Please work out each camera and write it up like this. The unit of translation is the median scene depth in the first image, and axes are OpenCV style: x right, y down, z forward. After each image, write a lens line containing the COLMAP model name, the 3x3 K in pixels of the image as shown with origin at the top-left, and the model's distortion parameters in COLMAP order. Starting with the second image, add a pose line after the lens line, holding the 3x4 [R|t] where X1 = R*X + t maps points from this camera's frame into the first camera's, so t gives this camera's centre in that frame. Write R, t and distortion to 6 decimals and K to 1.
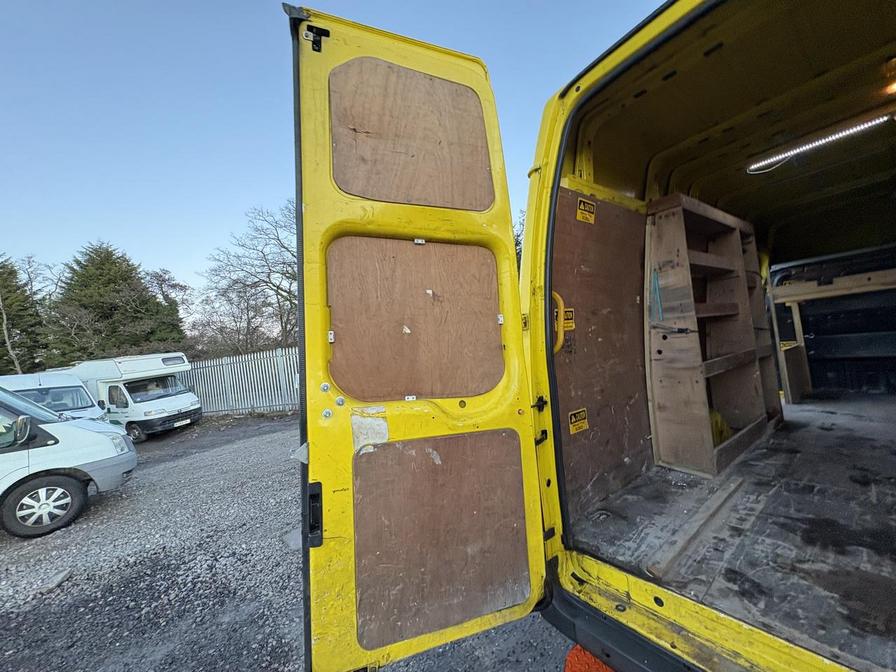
lens RADIAL K [[355.2, 0, 448.0], [0, 355.2, 336.0], [0, 0, 1]] dist [-0.000291, -0.000174]
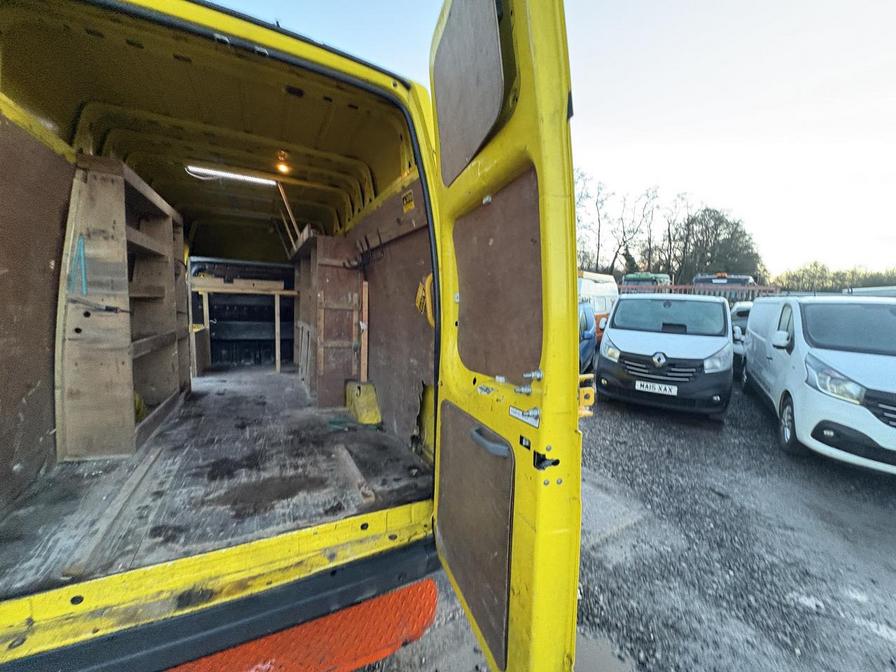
lens RADIAL K [[355.9, 0, 444.5], [0, 355.9, 336.4], [0, 0, 1]] dist [0.001699, 0.000231]
pose [[0.181079, 0.025754, 0.983131, -0.122375], [-0.088733, 0.996008, -0.009748, -0.014774], [-0.979457, -0.085471, 0.182642, -0.043195]]
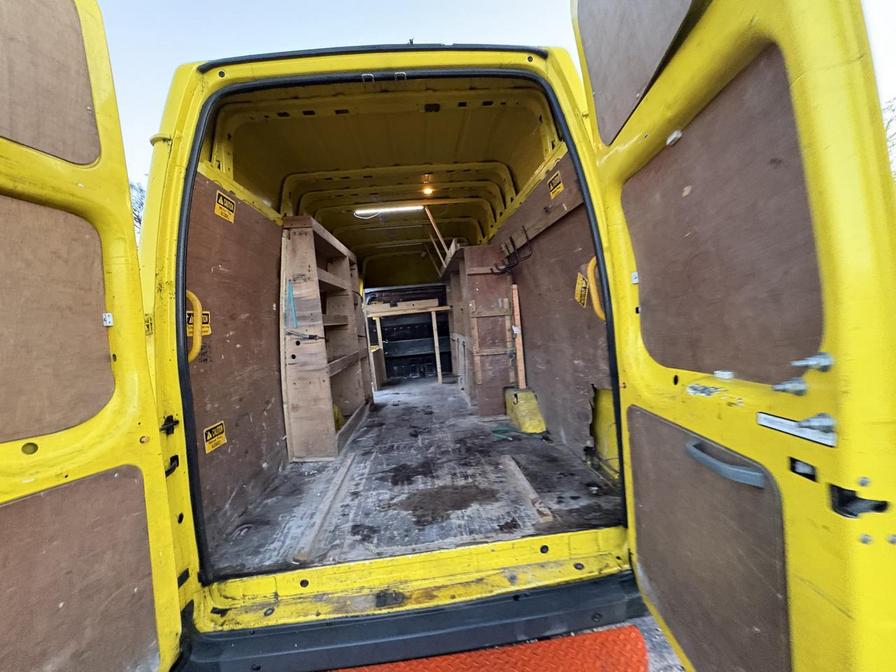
lens RADIAL K [[355.2, 0, 448.0], [0, 355.2, 336.0], [0, 0, 1]] dist [-0.000291, -0.000174]
pose [[0.554835, 0.009898, 0.831902, -0.057372], [0.004907, 0.999873, -0.015169, 0.000978], [-0.831946, 0.012498, 0.554716, 0.007257]]
